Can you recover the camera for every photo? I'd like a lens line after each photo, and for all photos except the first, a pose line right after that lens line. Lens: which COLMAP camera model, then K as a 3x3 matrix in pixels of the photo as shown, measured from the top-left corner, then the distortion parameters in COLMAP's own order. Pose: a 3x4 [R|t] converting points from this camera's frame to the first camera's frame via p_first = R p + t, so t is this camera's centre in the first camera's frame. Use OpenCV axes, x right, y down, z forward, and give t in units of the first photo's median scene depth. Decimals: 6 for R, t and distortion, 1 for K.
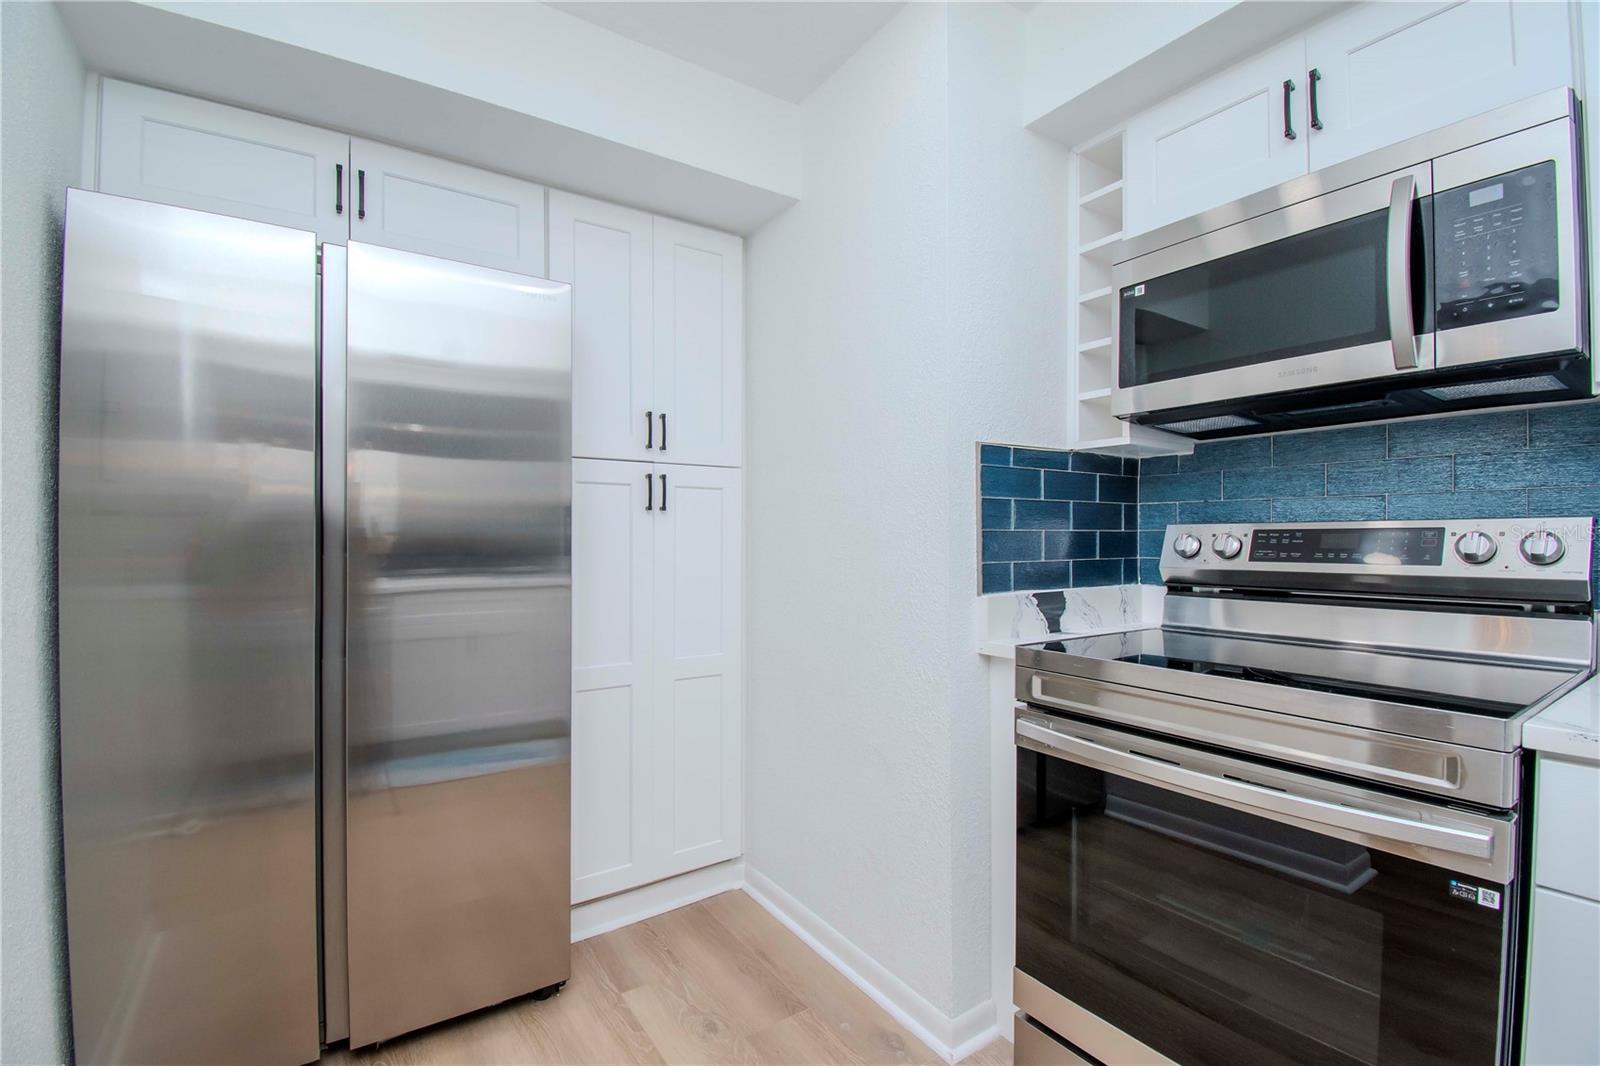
lens RADIAL K [[730.8, 0, 828.4], [0, 730.8, 542.7], [0, 0, 1]] dist [0.012358, -0.015725]
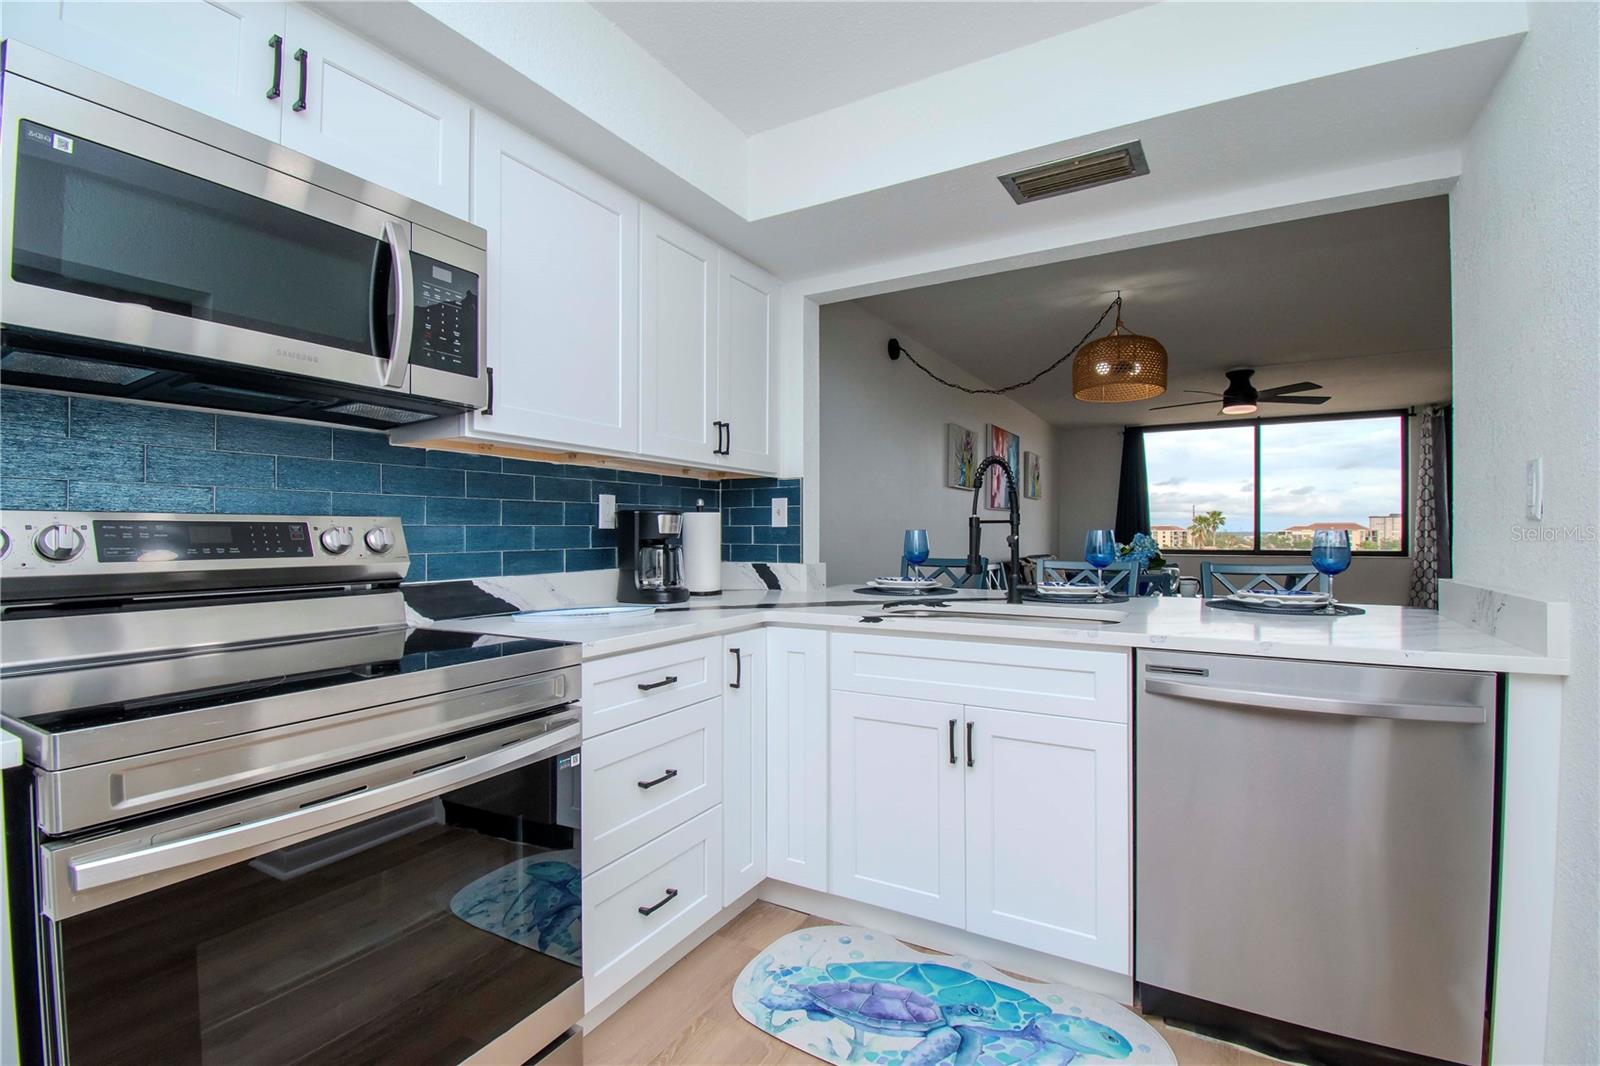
lens RADIAL K [[730.8, 0, 796.1], [0, 730.8, 531.3], [0, 0, 1]] dist [0.012358, -0.015725]
pose [[-0.414188, 0.004268, 0.910181, -0.409414], [0.005088, 0.999984, -0.002374, -0.001005], [-0.910177, 0.003648, -0.414203, 0.675943]]
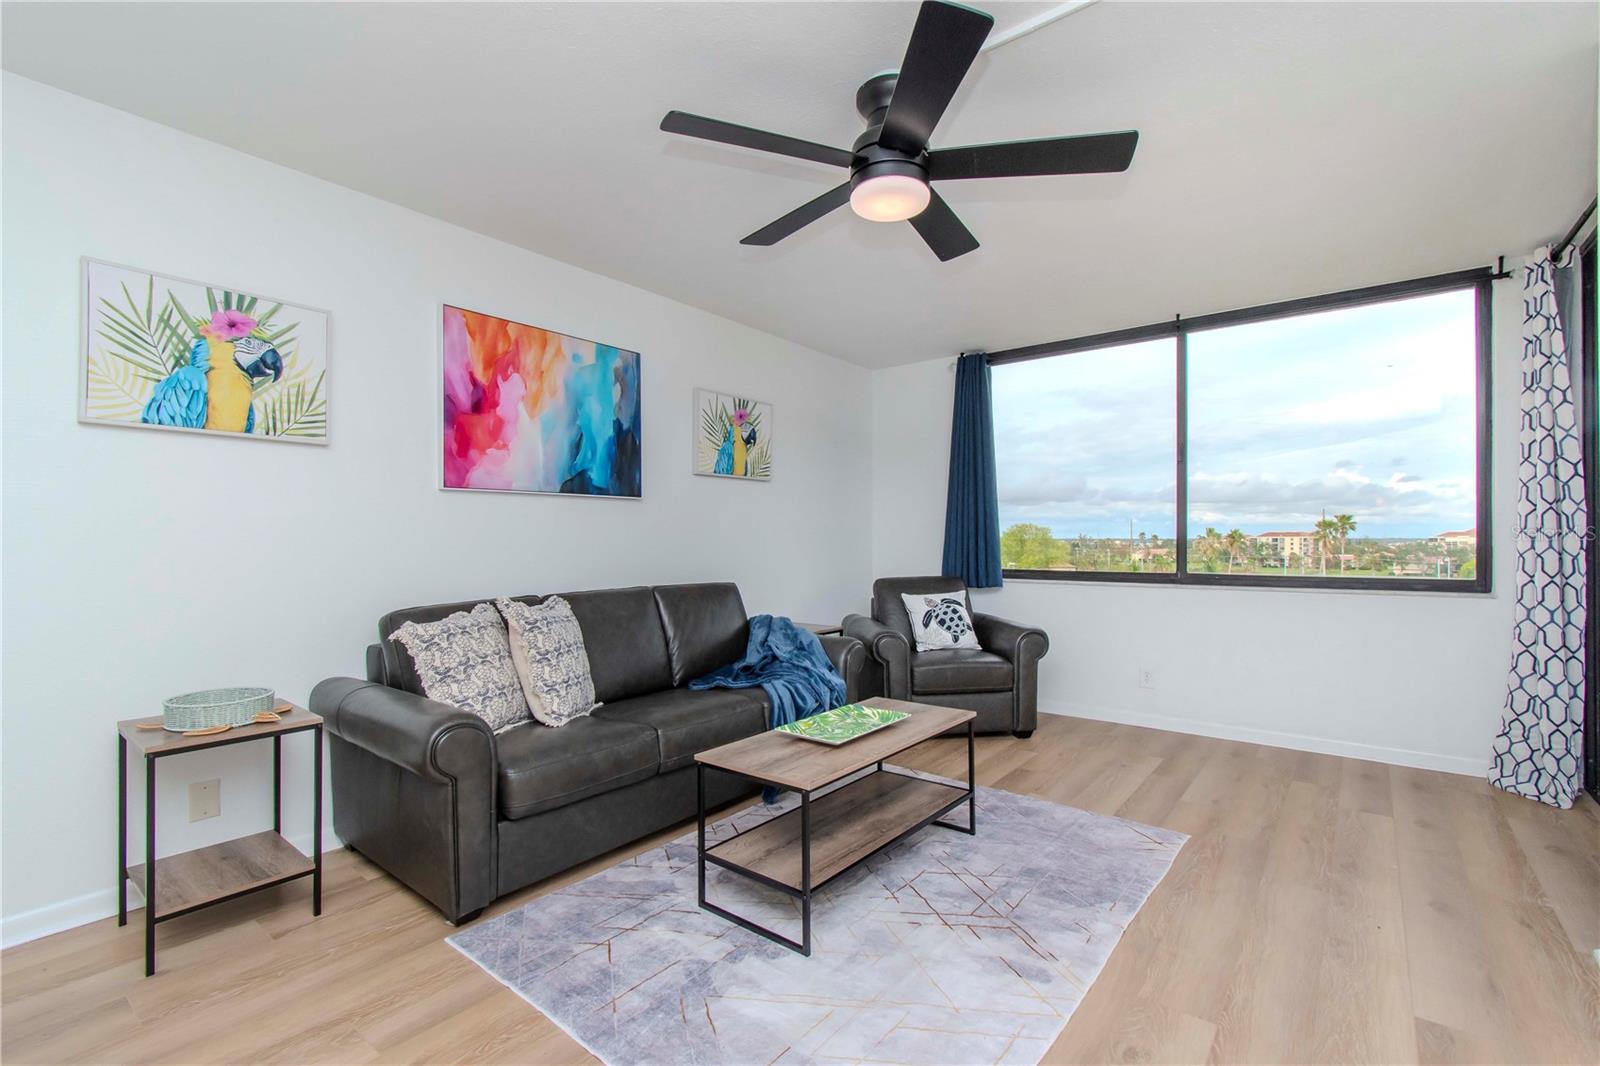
lens RADIAL K [[730.8, 0, 808.7], [0, 730.8, 540.2], [0, 0, 1]] dist [0.012358, -0.015725]
pose [[-0.292477, 0.009654, 0.956224, 0.713566], [0.012638, 0.999901, -0.006229, 0.017869], [-0.956189, 0.010263, -0.292570, -2.131432]]
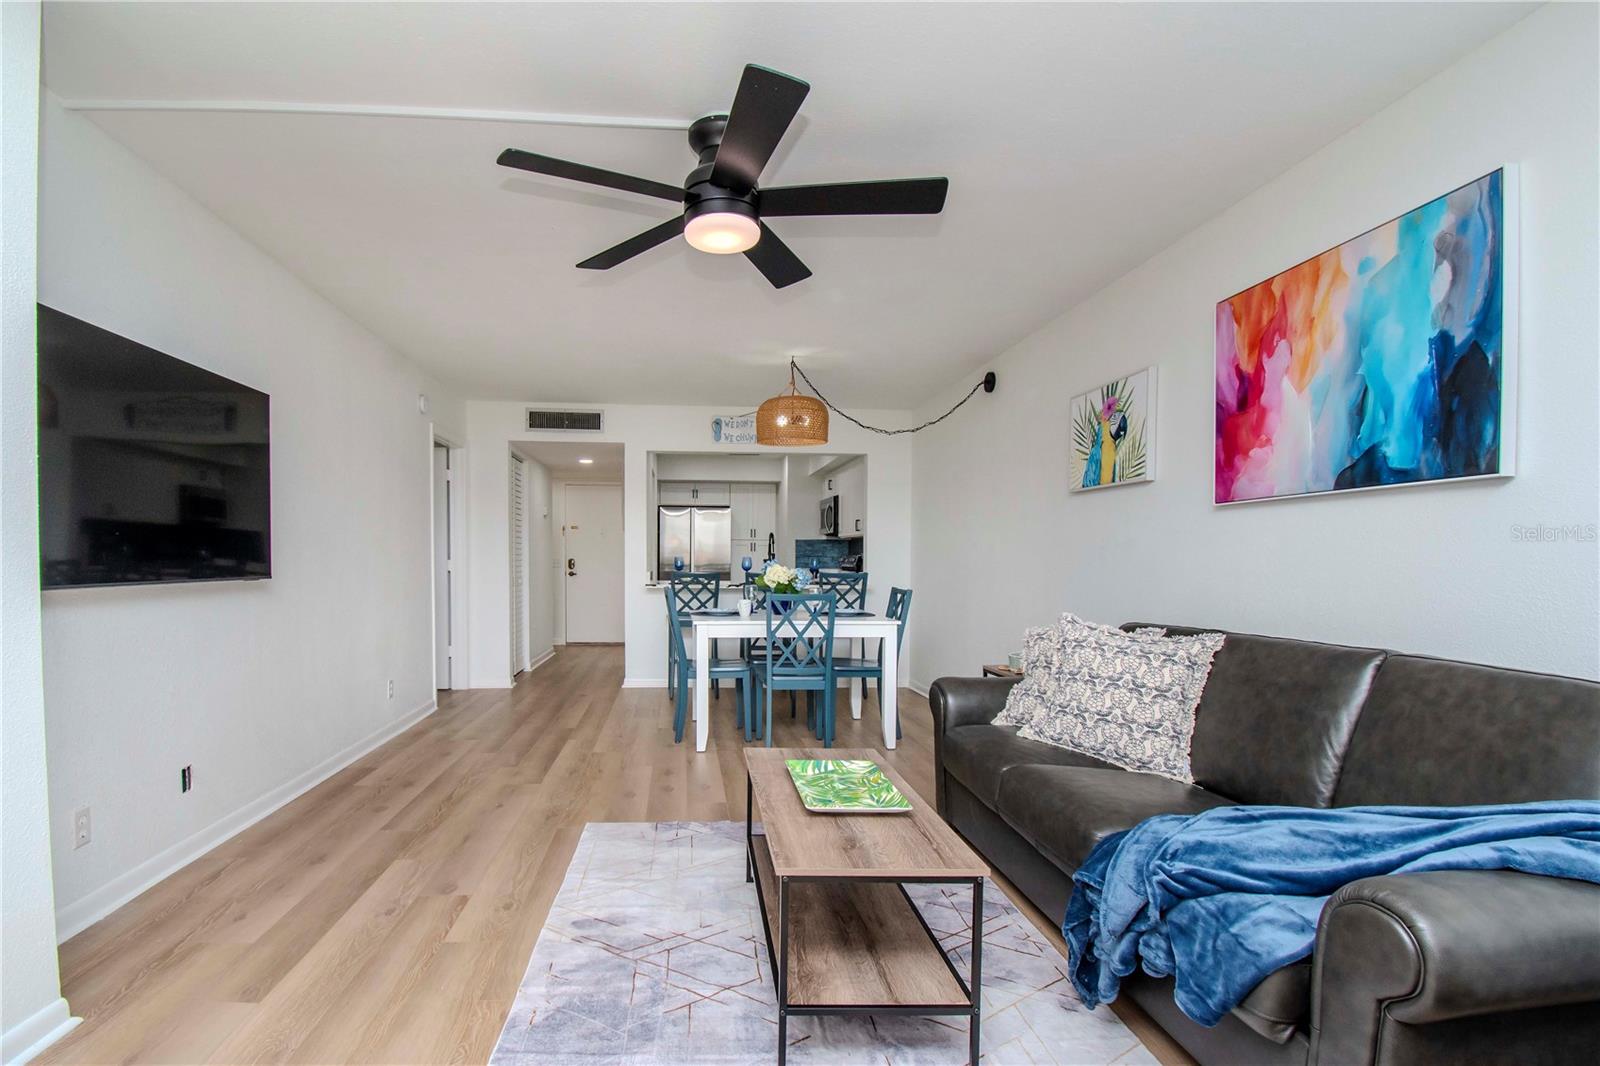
lens RADIAL K [[730.8, 0, 708.9], [0, 730.8, 573.7], [0, 0, 1]] dist [0.012358, -0.015725]
pose [[0.837972, 0.020641, -0.545323, 2.564247], [-0.011227, 0.999725, 0.020588, 0.002911], [0.545598, -0.011130, 0.837973, -3.748796]]
